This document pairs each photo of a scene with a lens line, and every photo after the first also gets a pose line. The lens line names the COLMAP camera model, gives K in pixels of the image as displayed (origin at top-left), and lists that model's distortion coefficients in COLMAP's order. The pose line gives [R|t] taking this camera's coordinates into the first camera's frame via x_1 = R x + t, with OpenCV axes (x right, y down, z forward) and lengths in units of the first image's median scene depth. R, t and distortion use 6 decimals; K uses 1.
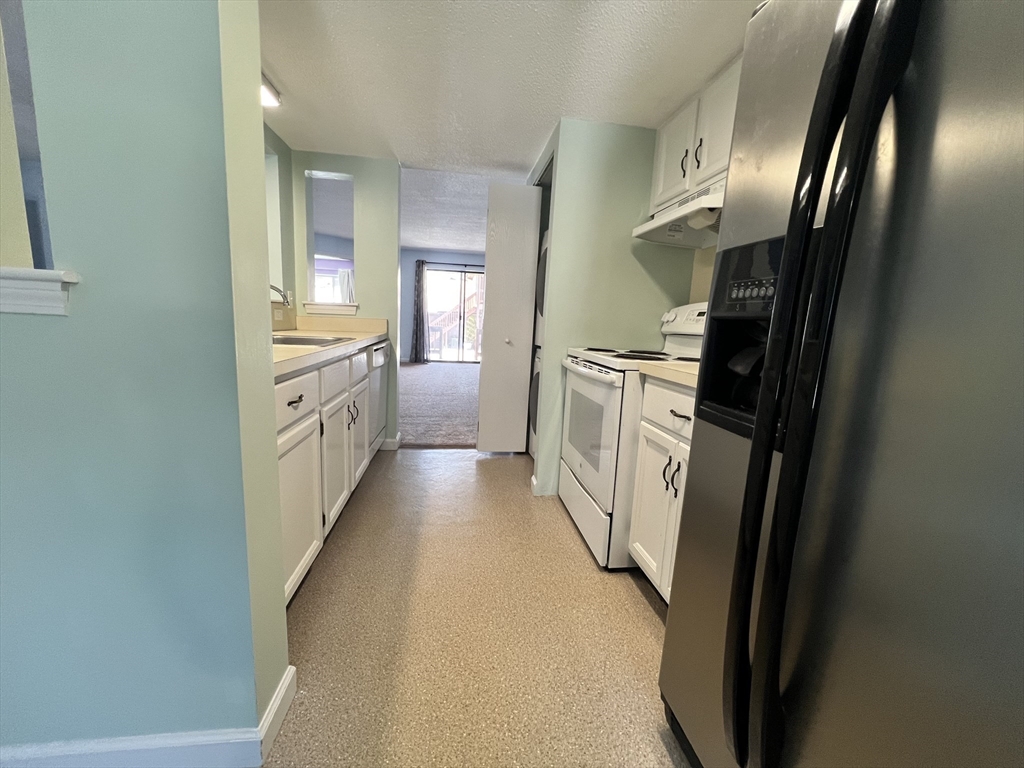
lens RADIAL K [[408.3, 0, 509.2], [0, 408.3, 380.6], [0, 0, 1]] dist [-0.004701, 0.000455]
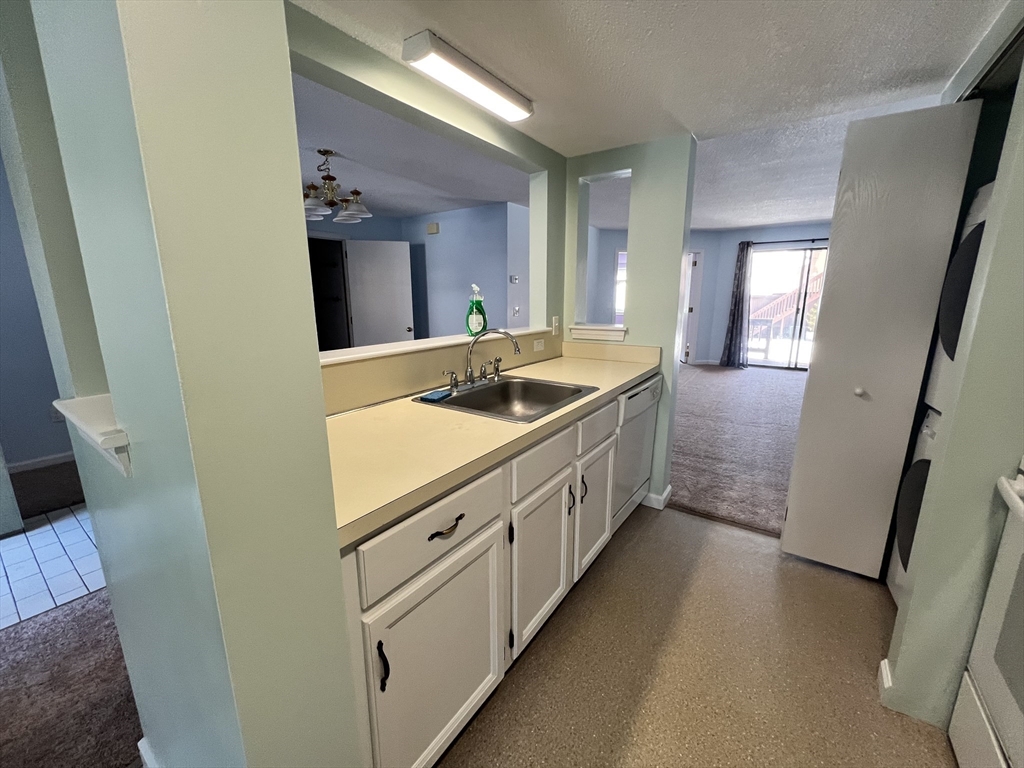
lens RADIAL K [[408.3, 0, 509.2], [0, 408.3, 380.6], [0, 0, 1]] dist [-0.004701, 0.000455]
pose [[0.735739, 0.089349, -0.671345, 0.020910], [-0.061924, 0.995982, 0.064691, -0.149023], [0.674428, -0.006024, 0.738316, 0.285085]]
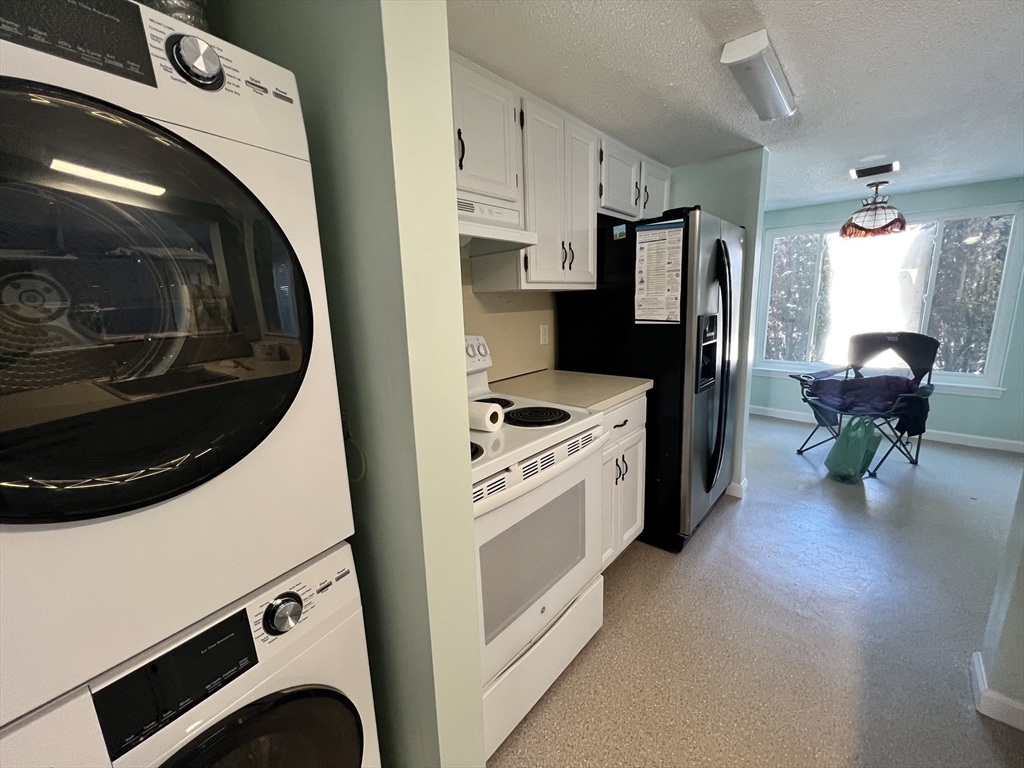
lens RADIAL K [[408.3, 0, 509.2], [0, 408.3, 380.6], [0, 0, 1]] dist [-0.004701, 0.000455]
pose [[-0.646600, -0.174145, 0.742686, -0.167306], [0.113892, 0.940643, 0.319718, -0.282550], [-0.754279, 0.291316, -0.588386, 1.104381]]
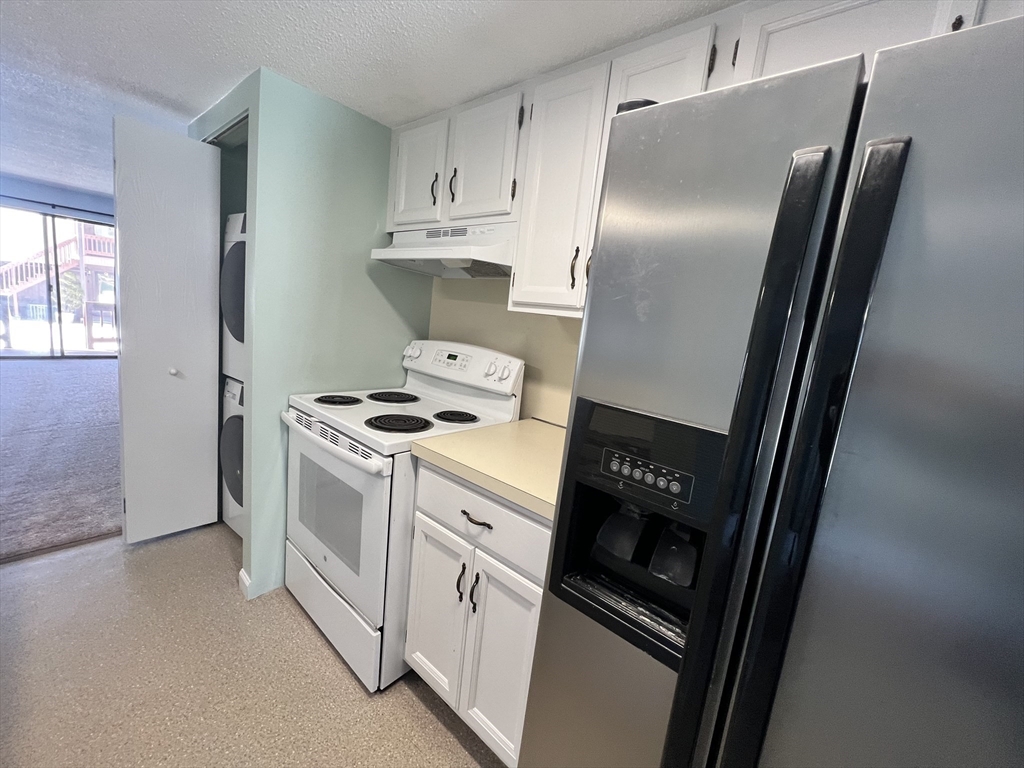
lens RADIAL K [[408.3, 0, 509.2], [0, 408.3, 380.6], [0, 0, 1]] dist [-0.004701, 0.000455]
pose [[0.749341, -0.069678, 0.658508, -0.039318], [0.025825, 0.996767, 0.076082, -0.147844], [-0.661681, -0.040006, 0.748718, 0.180187]]
